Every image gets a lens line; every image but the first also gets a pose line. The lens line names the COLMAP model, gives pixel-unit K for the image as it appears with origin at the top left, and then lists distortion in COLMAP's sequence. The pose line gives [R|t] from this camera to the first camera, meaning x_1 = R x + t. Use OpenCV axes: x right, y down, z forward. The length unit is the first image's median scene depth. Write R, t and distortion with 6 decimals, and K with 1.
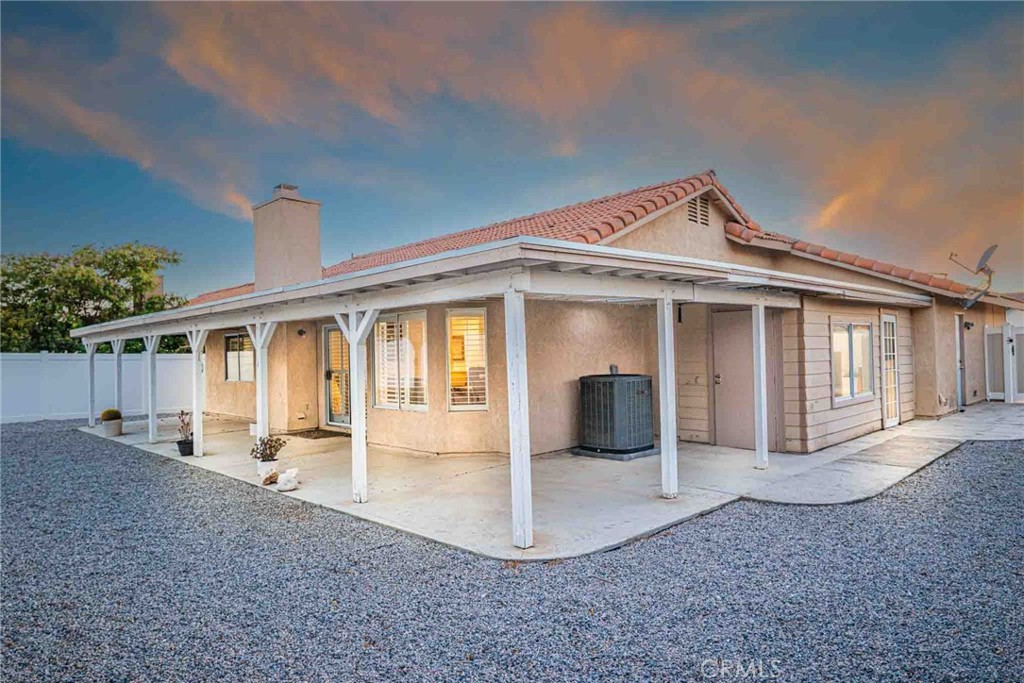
lens RADIAL K [[644.6, 0, 511.6], [0, 644.6, 342.4], [0, 0, 1]] dist [0.000933, 0.000289]
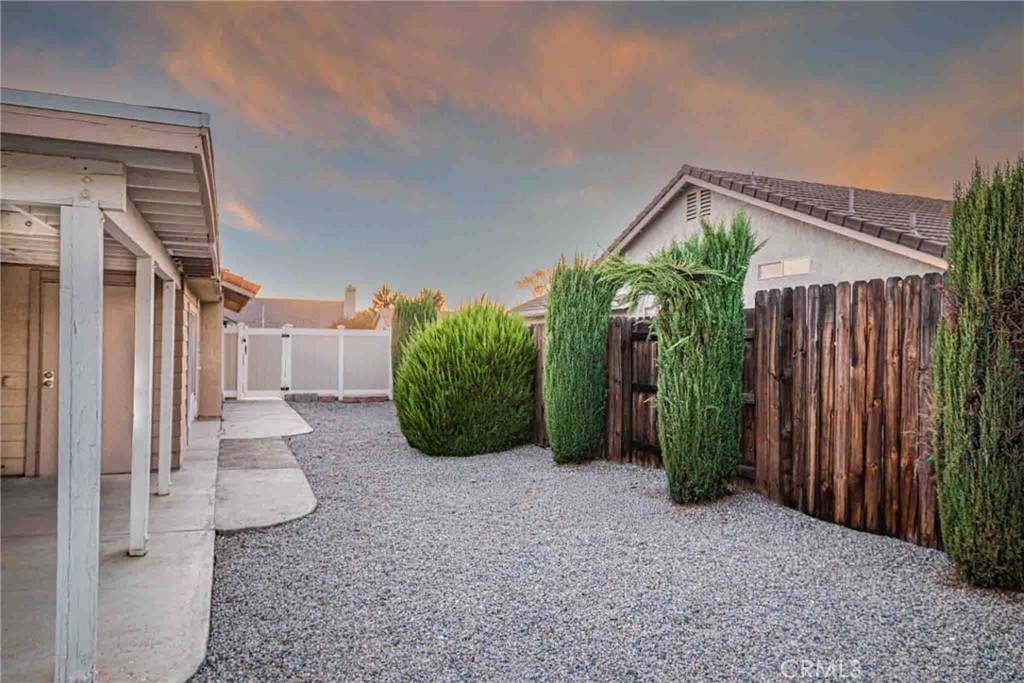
lens RADIAL K [[716.3, 0, 511.7], [0, 716.3, 343.5], [0, 0, 1]] dist [0.005024, 0.000325]
pose [[0.353274, 0.034752, 0.934874, -0.391701], [-0.038962, 0.998989, -0.022412, 0.028848], [-0.934708, -0.028507, 0.354271, 0.459769]]
